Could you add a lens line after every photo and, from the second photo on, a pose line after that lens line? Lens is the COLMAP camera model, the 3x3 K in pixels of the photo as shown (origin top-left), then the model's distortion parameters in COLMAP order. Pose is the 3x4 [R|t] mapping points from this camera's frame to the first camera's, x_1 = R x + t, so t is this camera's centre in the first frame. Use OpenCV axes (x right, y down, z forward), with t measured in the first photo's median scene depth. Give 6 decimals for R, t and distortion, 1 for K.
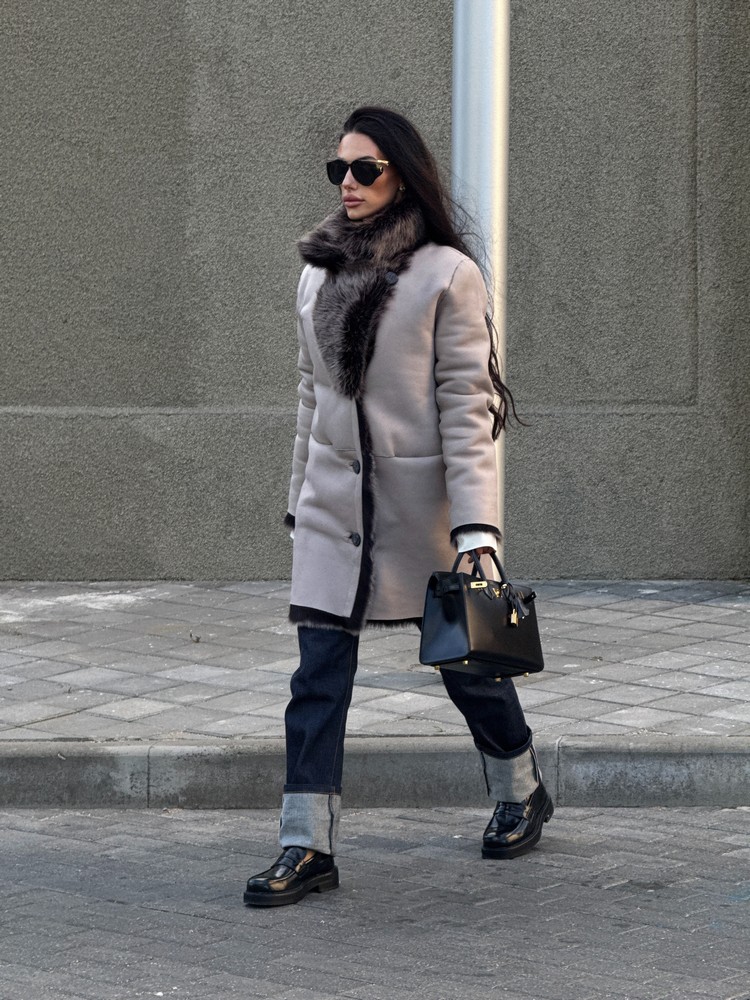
lens RADIAL K [[3517.1, 0, 374.6], [0, 3517.1, 503.3], [0, 0, 1]] dist [0.270567, 0.000000]
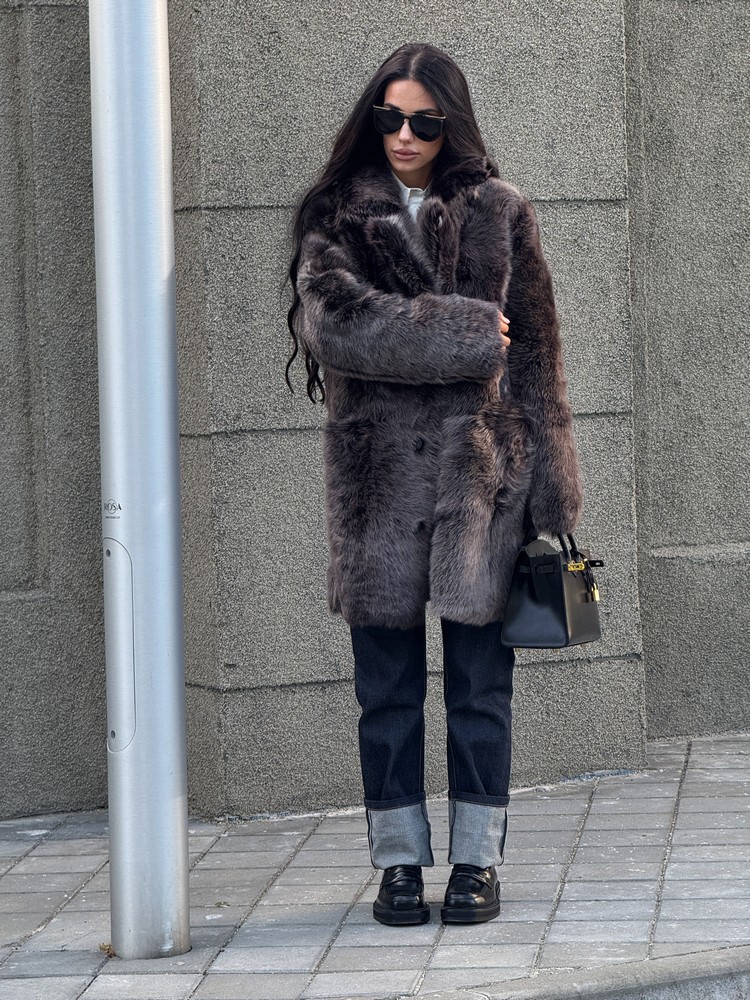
lens RADIAL K [[3517.1, 0, 396.6], [0, 3517.1, 499.5], [0, 0, 1]] dist [0.270567, 0.000000]
pose [[0.790385, -0.046683, 0.610830, -0.322502], [0.100949, 0.993386, -0.054704, 0.003179], [-0.604236, 0.104900, 0.789870, 0.339649]]
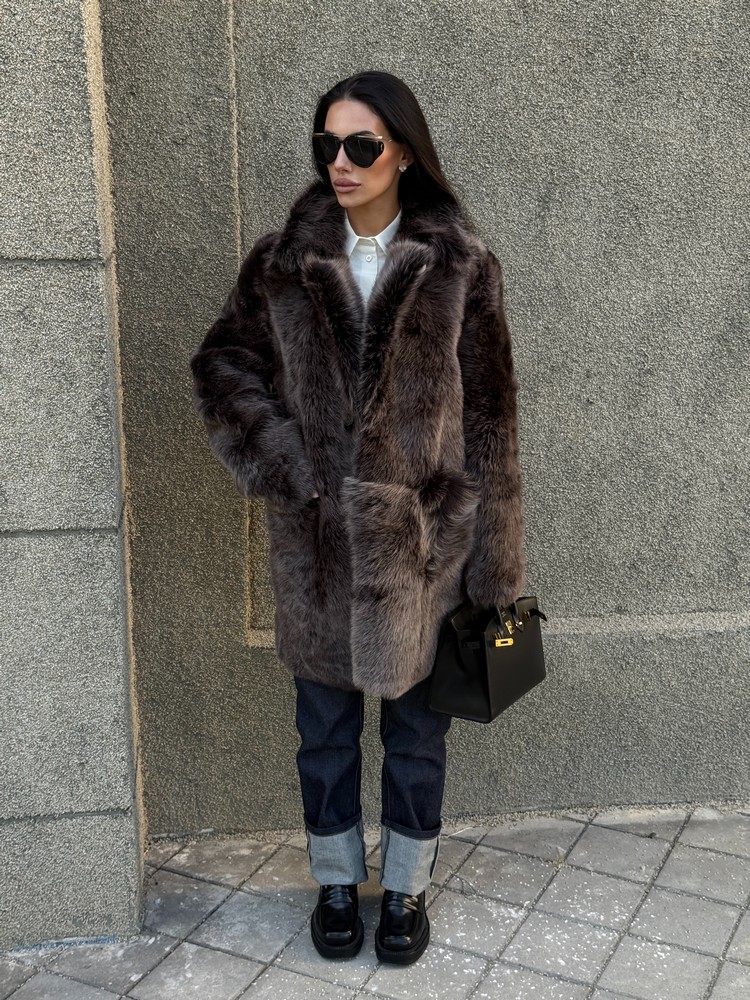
lens RADIAL K [[1402.3, 0, 370.2], [0, 1402.3, 500.6], [0, 0, 1]] dist [0.120885, 0.000000]
pose [[0.950711, -0.065578, 0.303066, 0.179129], [0.029584, 0.992105, 0.121869, -0.090073], [-0.308665, -0.106896, 0.945145, 0.684245]]
